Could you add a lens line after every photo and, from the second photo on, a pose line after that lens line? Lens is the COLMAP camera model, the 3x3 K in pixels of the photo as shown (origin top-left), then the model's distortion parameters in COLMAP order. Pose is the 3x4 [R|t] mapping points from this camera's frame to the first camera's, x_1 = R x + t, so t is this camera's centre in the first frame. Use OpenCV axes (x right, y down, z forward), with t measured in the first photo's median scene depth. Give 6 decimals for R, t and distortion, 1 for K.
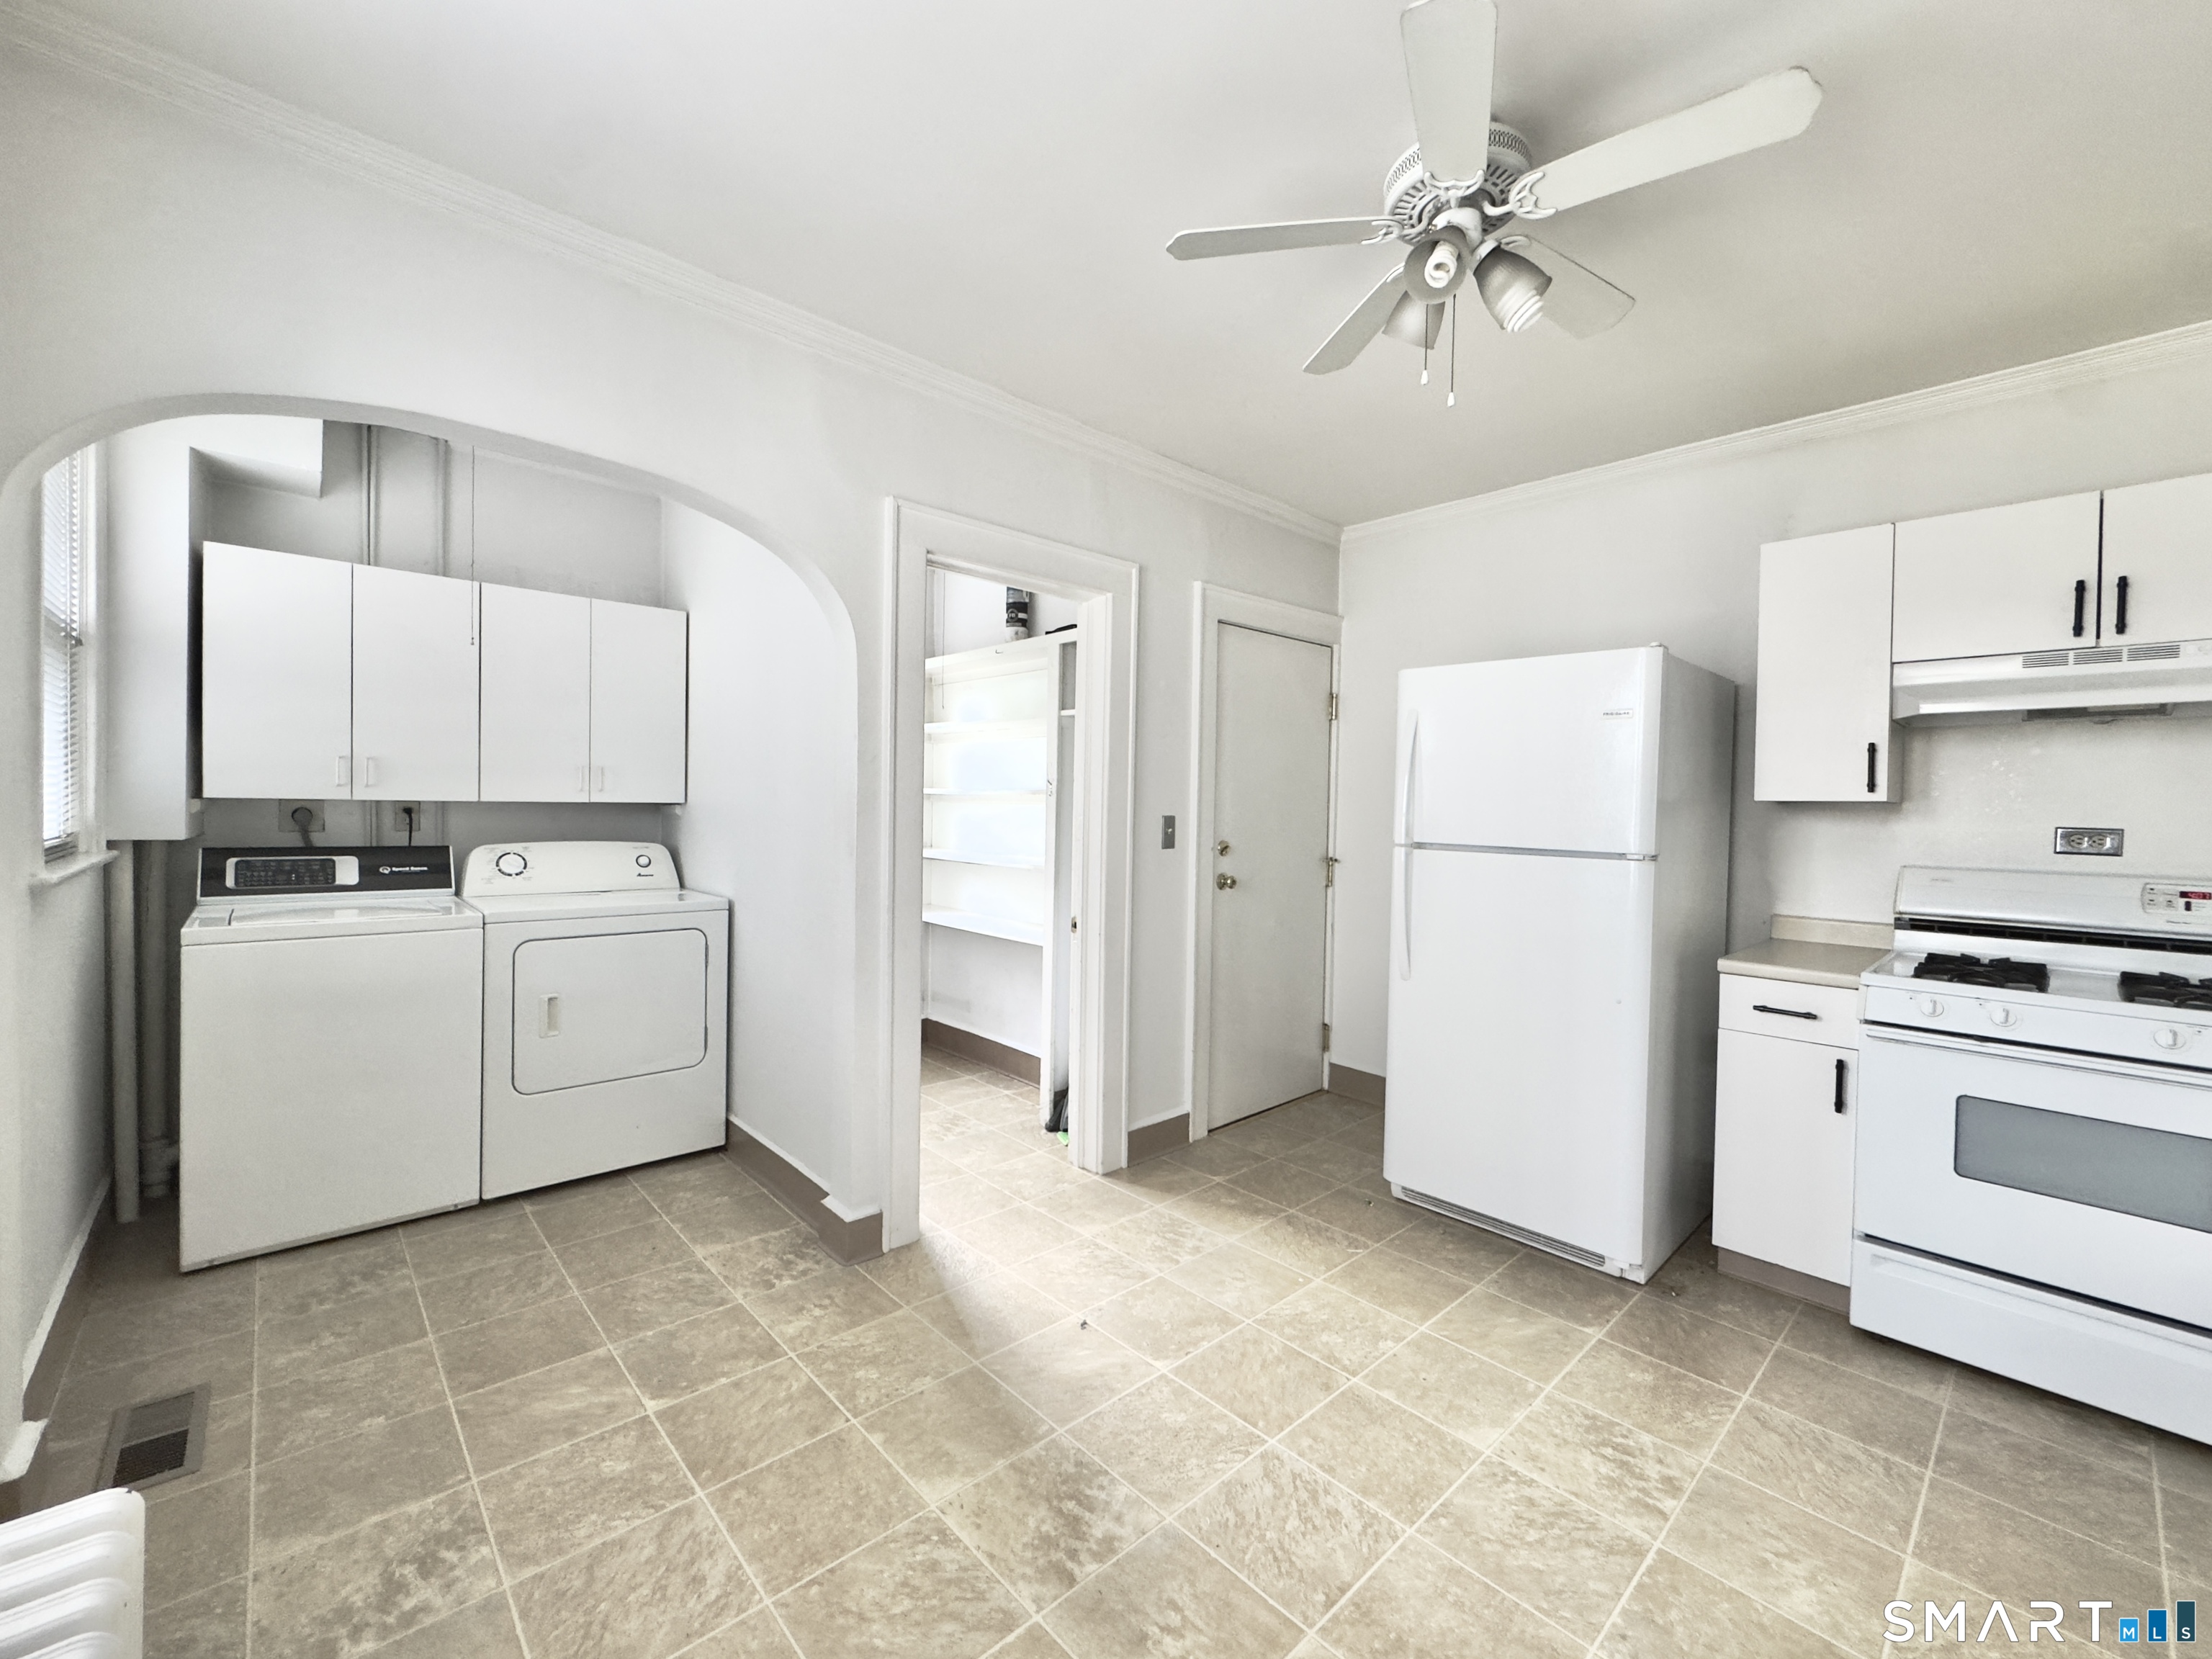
lens RADIAL K [[895.1, 0, 1116.6], [0, 895.1, 894.7], [0, 0, 1]] dist [-0.001157, -0.000121]
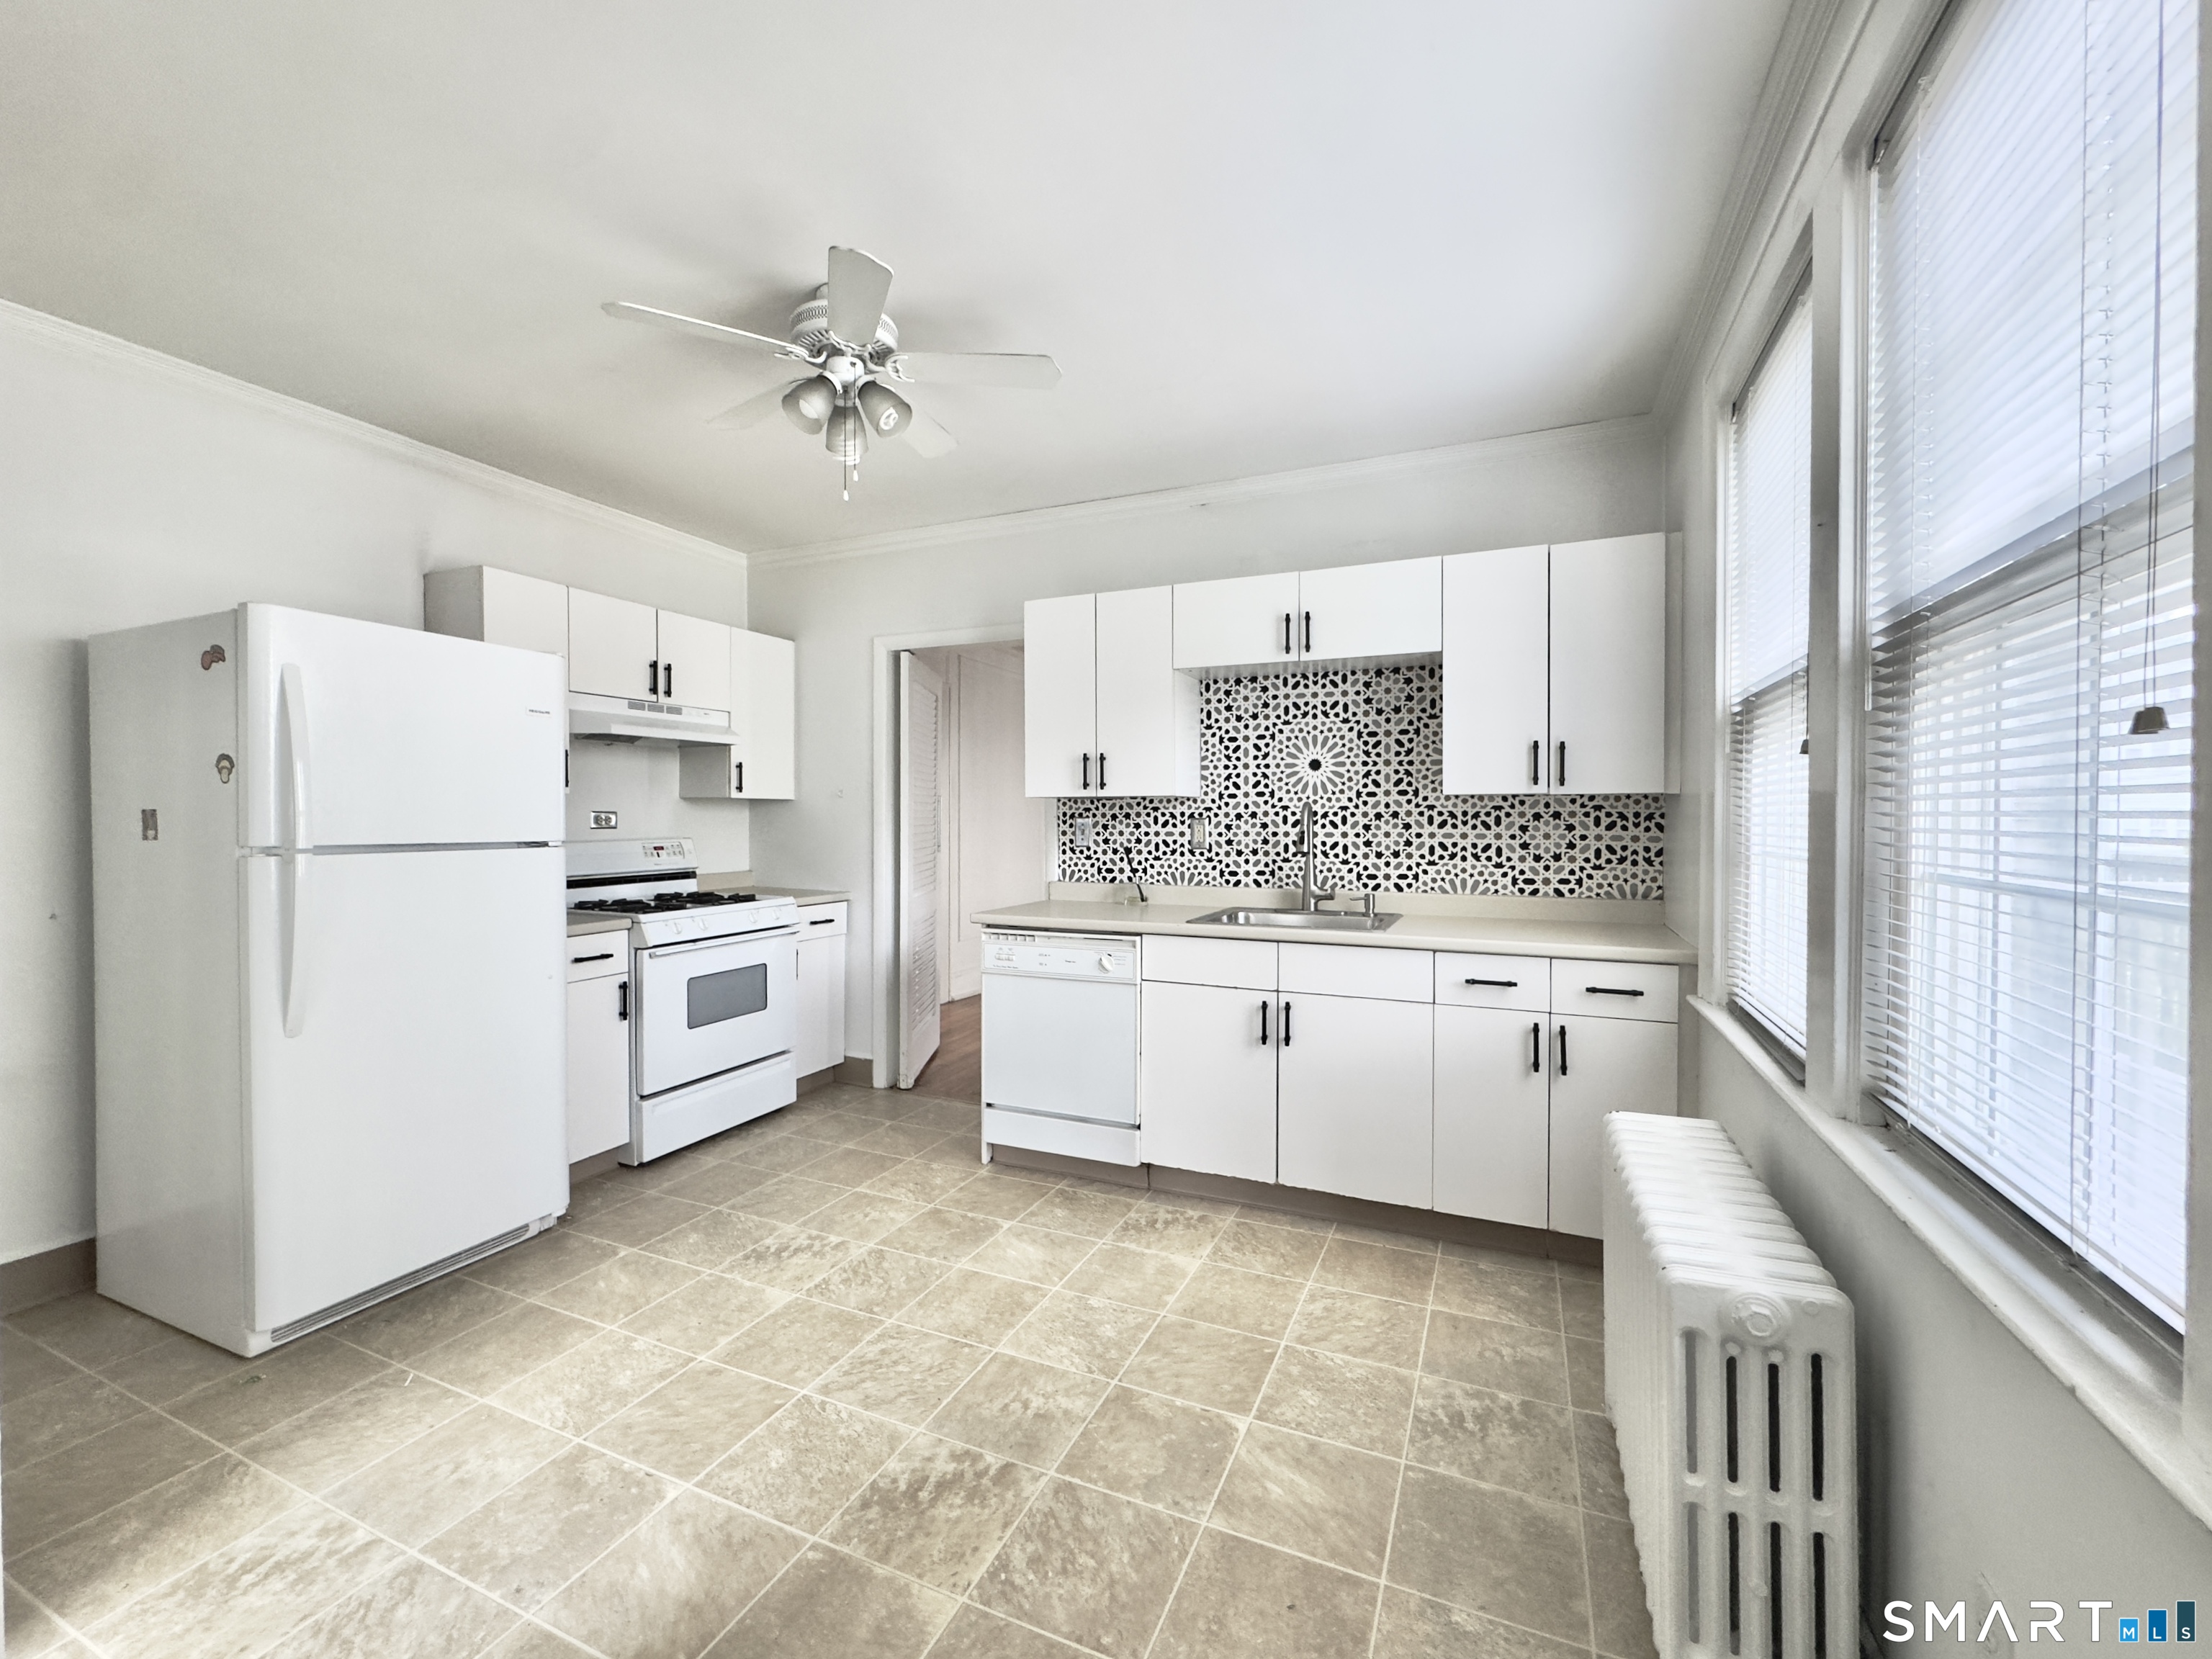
lens RADIAL K [[898.3, 0, 1106.3], [0, 898.3, 815.0], [0, 0, 1]] dist [-0.007198, -0.000284]
pose [[-0.376465, -0.022879, 0.926148, -1.012515], [0.086329, 0.994479, 0.059658, -0.114173], [-0.922400, 0.102413, -0.372412, 1.077327]]
